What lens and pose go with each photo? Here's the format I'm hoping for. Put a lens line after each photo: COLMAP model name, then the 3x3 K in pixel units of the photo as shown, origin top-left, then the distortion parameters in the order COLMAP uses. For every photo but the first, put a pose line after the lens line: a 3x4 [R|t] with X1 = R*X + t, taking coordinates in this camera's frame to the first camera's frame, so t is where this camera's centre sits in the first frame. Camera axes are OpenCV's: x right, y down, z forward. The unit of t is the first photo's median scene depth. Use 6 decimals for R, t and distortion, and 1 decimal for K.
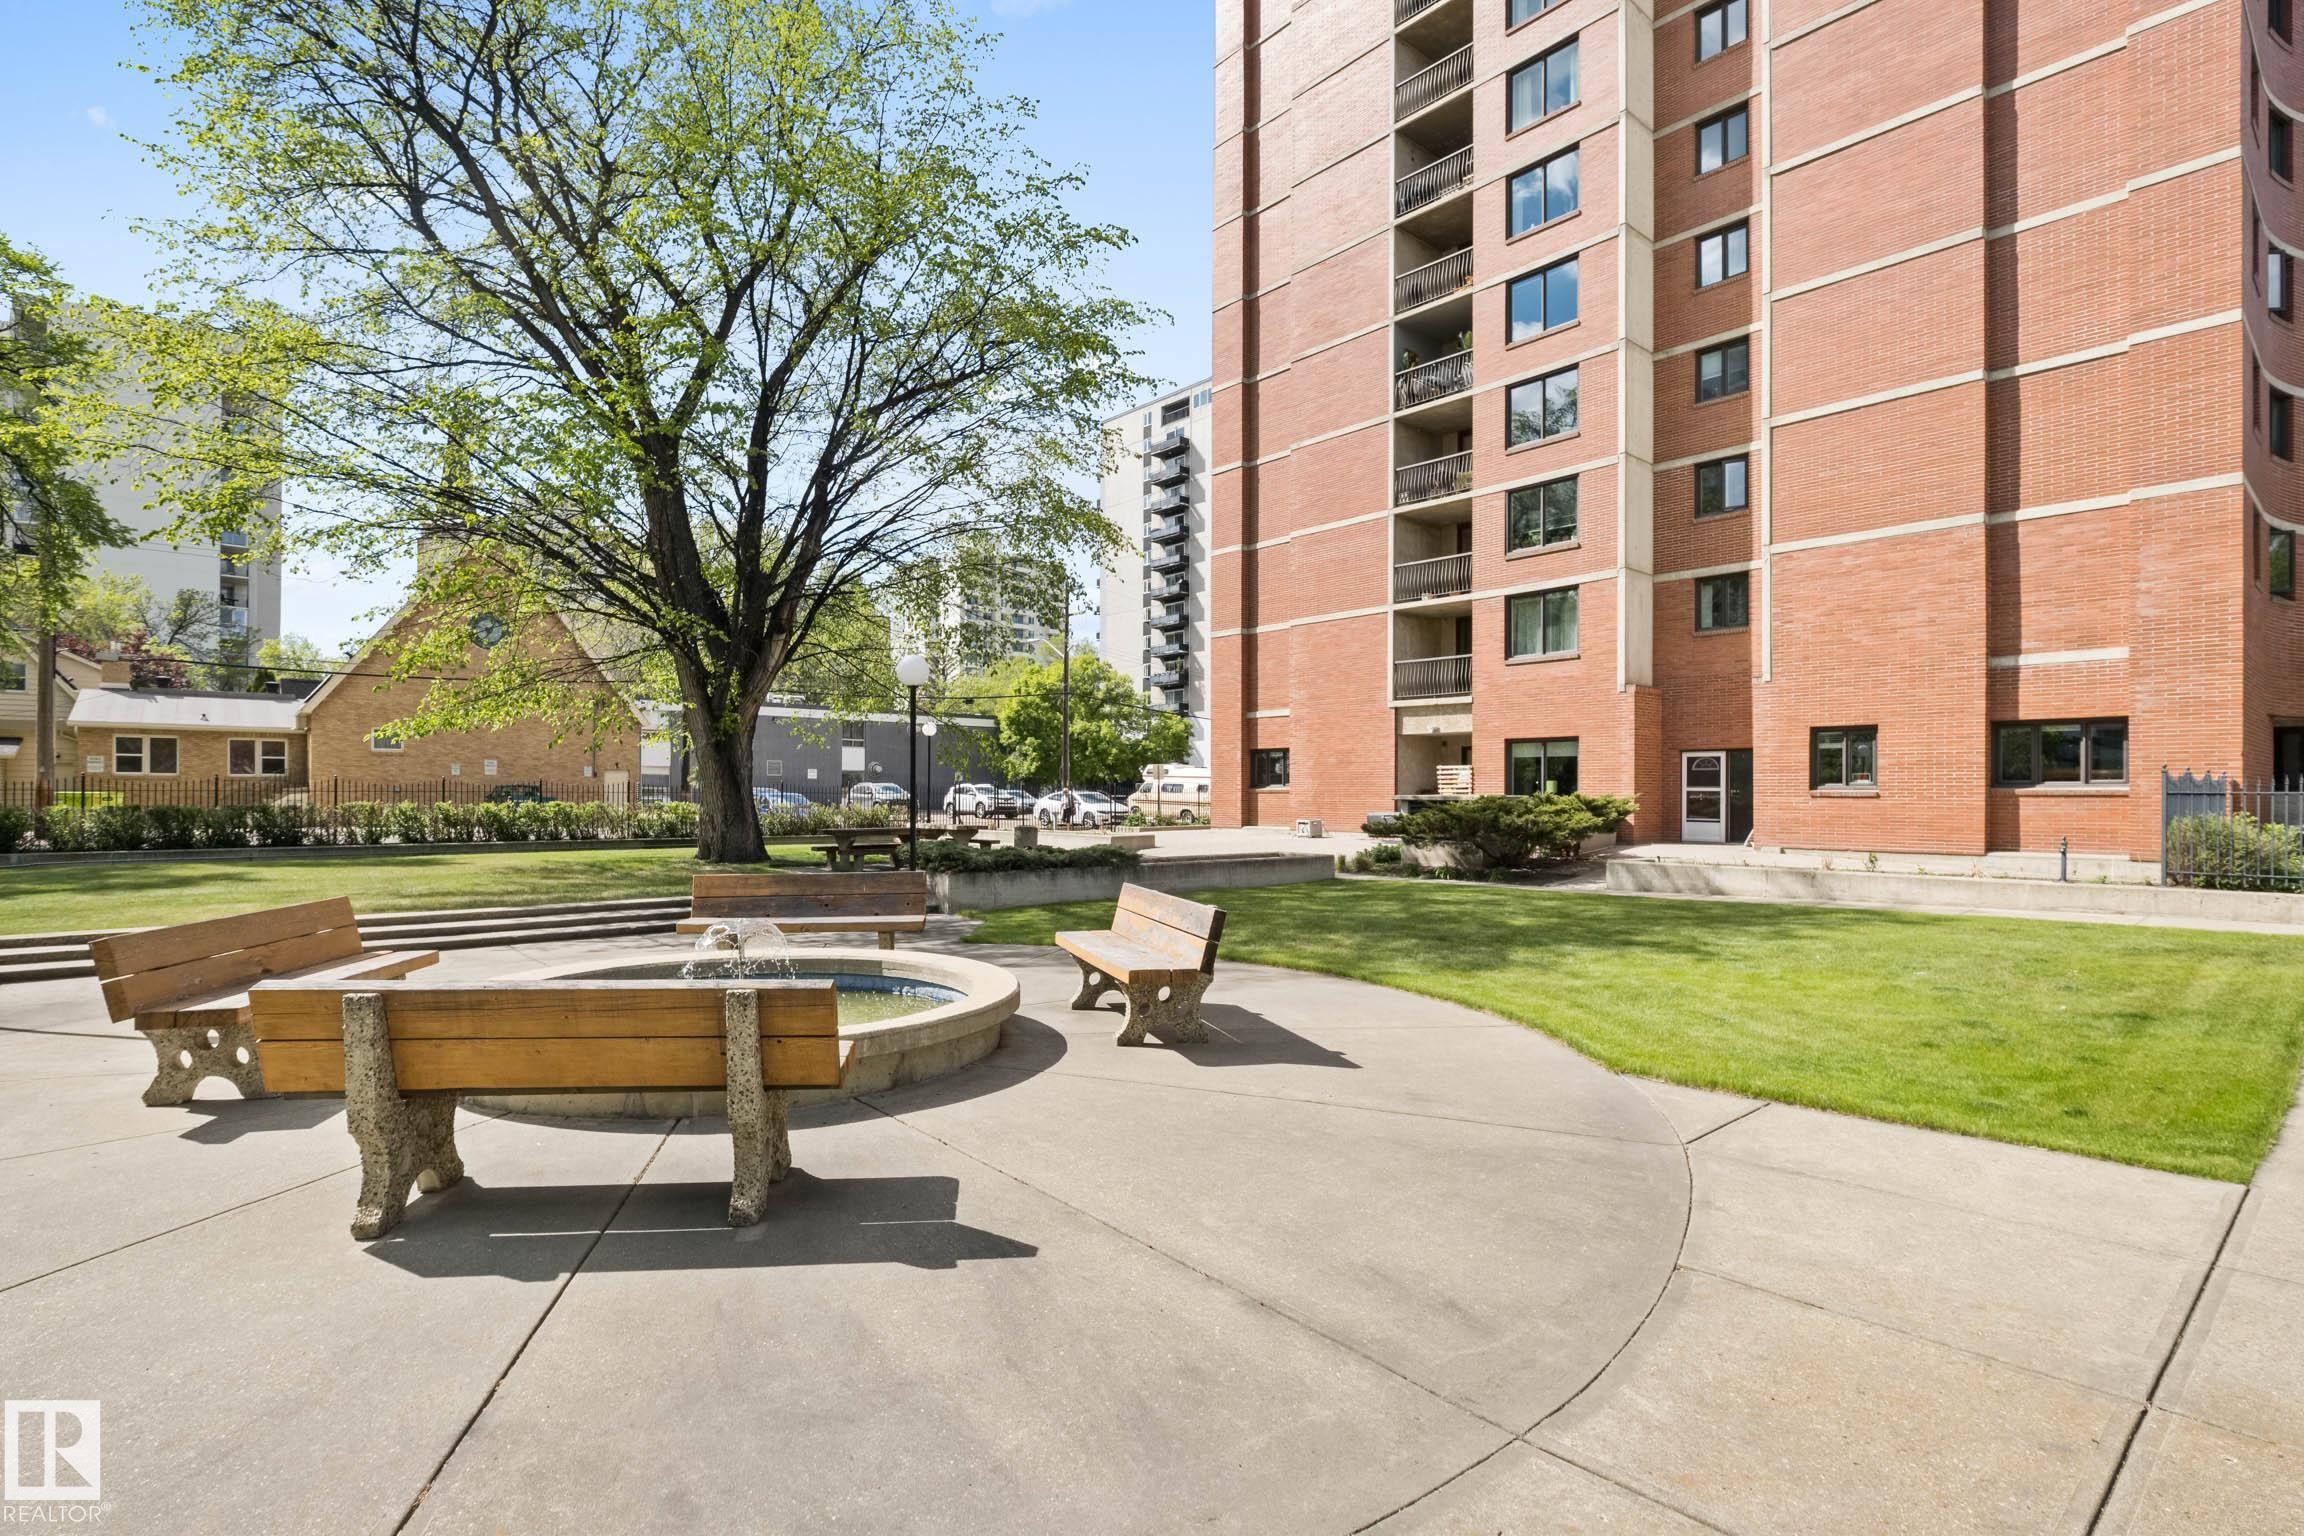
lens RADIAL K [[1077.6, 0, 1152.0], [0, 1077.6, 768.0], [0, 0, 1]] dist [-0.001001, -0.000251]
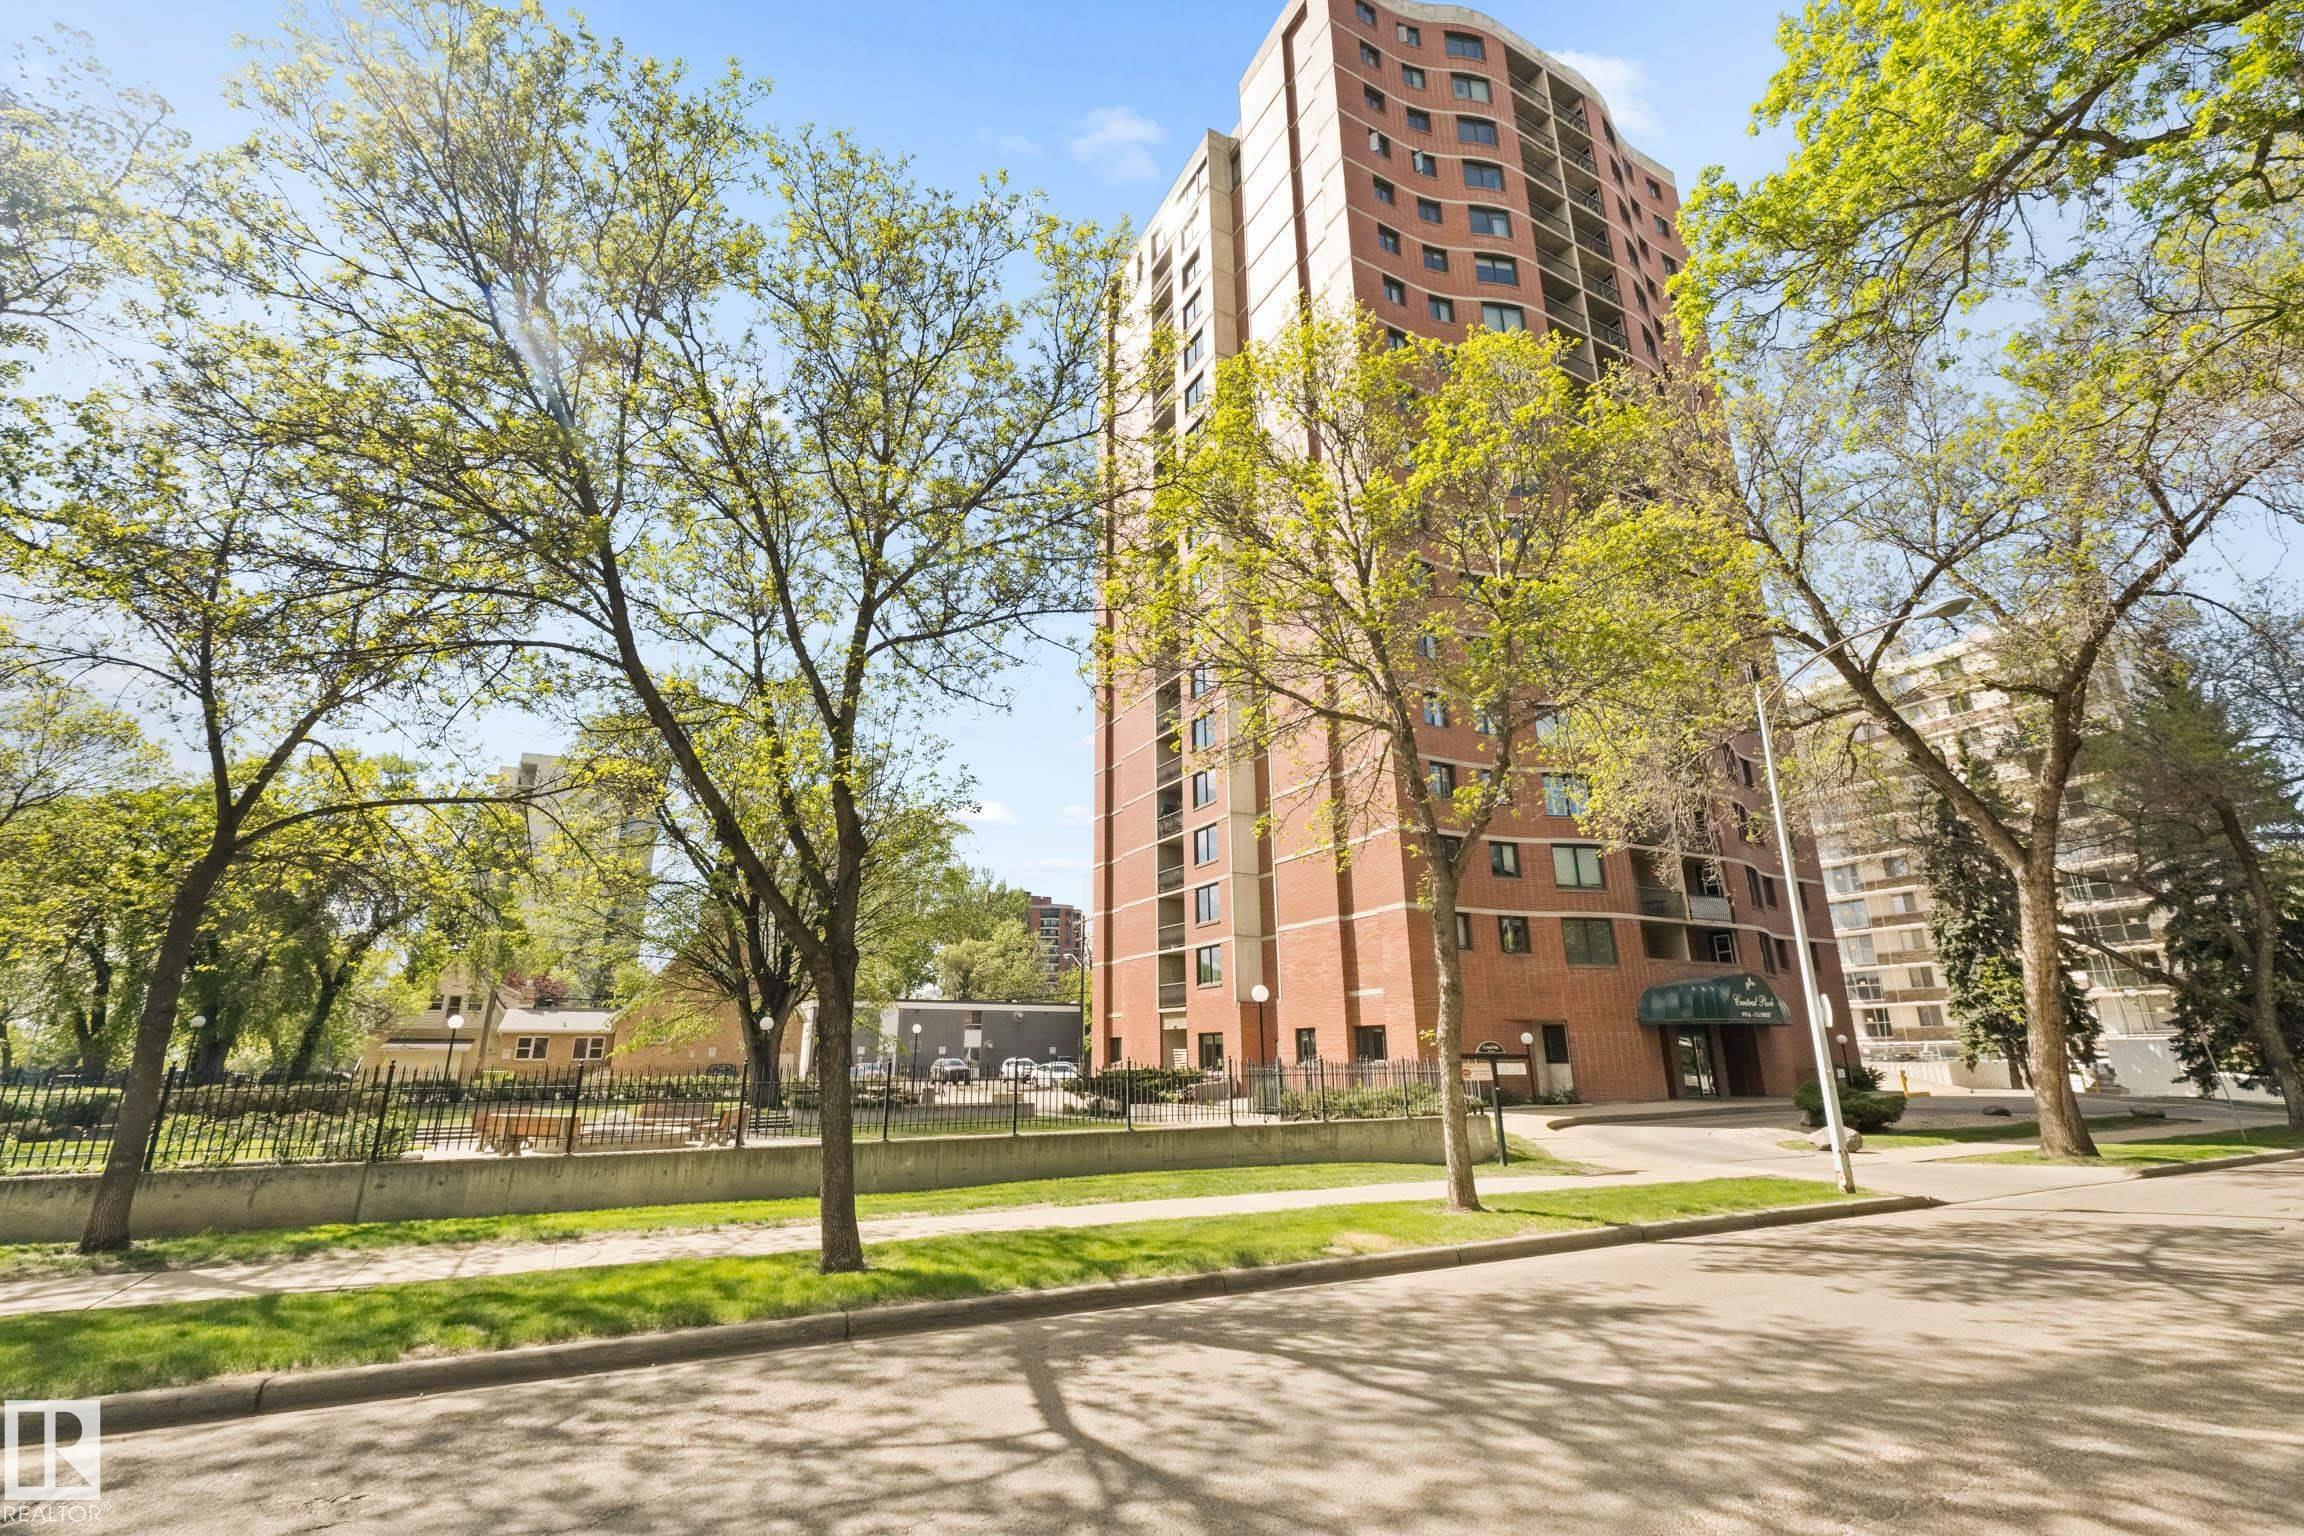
lens RADIAL K [[970.0, 0, 1152.0], [0, 970.0, 768.0], [0, 0, 1]] dist [0.000099, 0.000058]
pose [[0.976677, -0.070905, -0.202671, 0.578908], [0.014721, 0.963794, -0.266243, -0.023168], [0.214211, 0.257049, 0.942358, -0.559026]]
